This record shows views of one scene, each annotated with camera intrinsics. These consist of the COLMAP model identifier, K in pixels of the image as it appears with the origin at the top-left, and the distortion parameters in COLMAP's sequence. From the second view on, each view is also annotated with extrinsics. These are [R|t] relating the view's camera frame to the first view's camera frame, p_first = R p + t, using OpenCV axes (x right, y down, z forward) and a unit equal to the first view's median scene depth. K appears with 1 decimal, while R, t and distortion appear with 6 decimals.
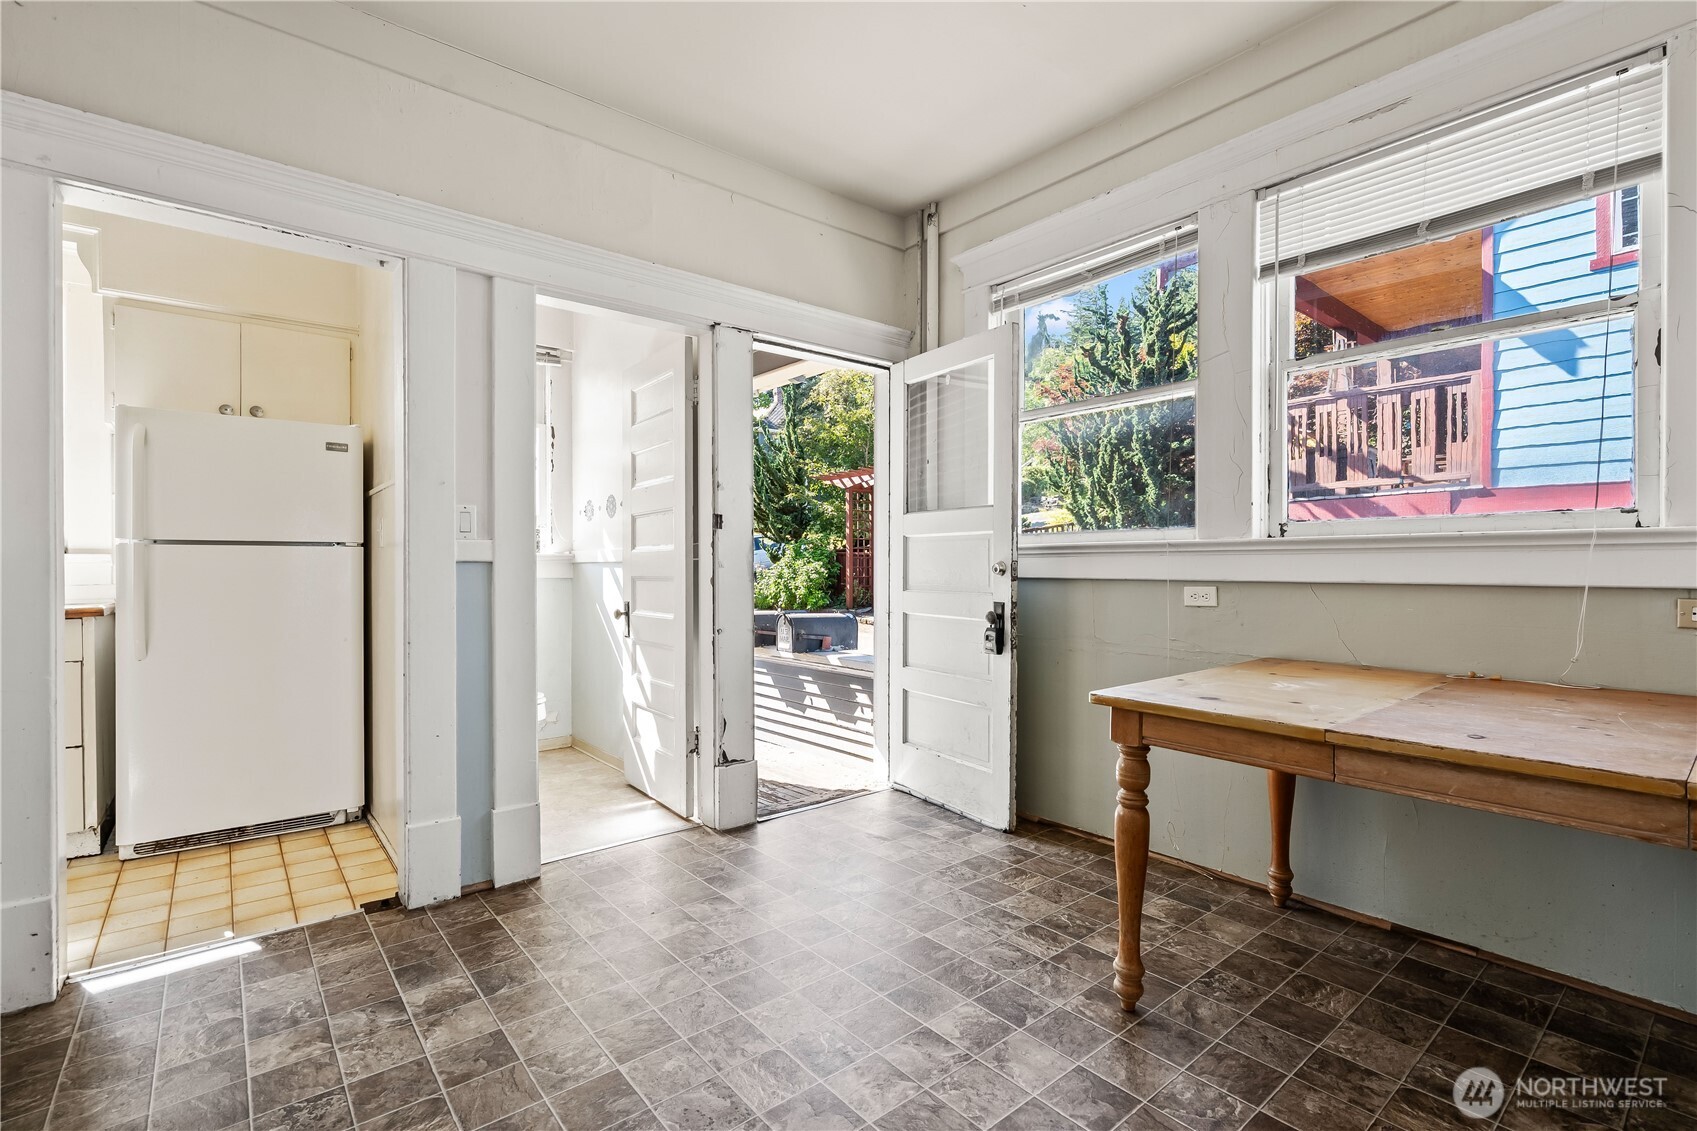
lens RADIAL K [[779.3, 0, 849.6], [0, 779.3, 569.3], [0, 0, 1]] dist [-0.002623, 0.000449]
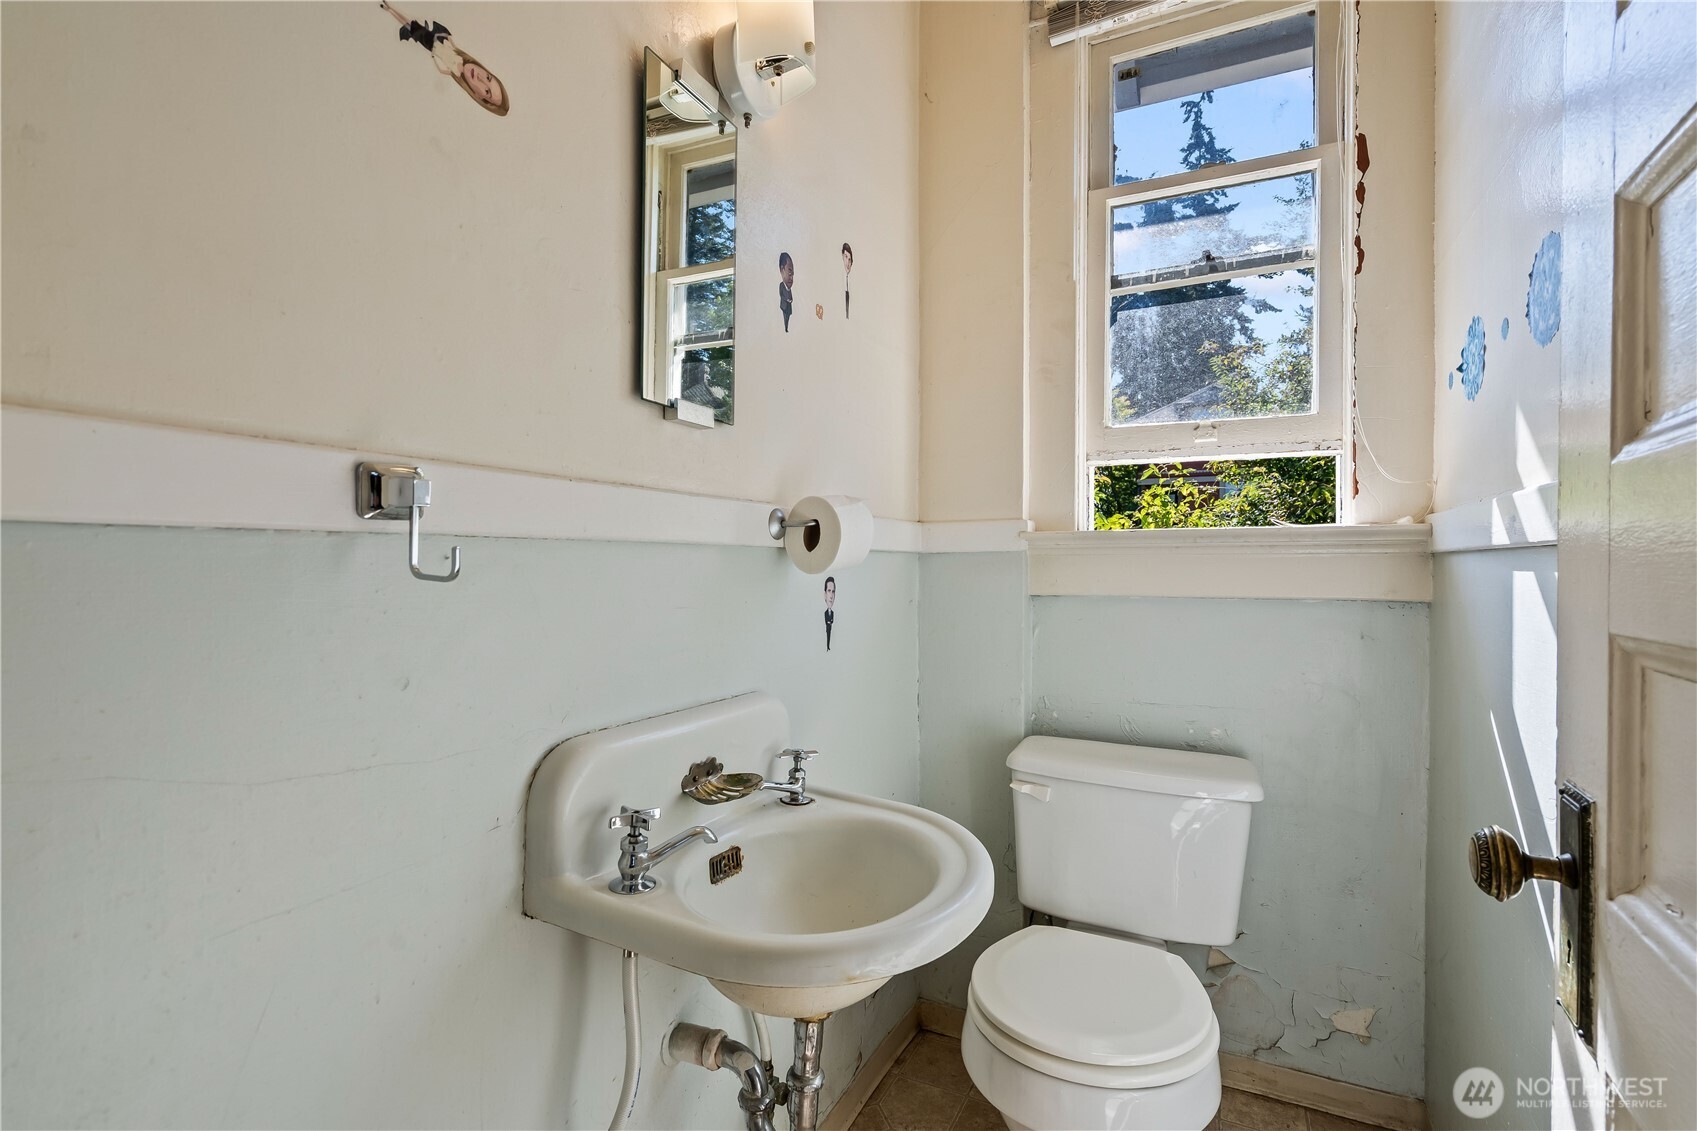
lens RADIAL K [[779.3, 0, 849.6], [0, 779.3, 569.3], [0, 0, 1]] dist [-0.002623, 0.000449]
pose [[0.411981, 0.005513, -0.911176, -0.183469], [-0.008010, 0.999965, 0.002428, -0.000980], [0.911157, 0.006298, 0.412011, 0.715604]]
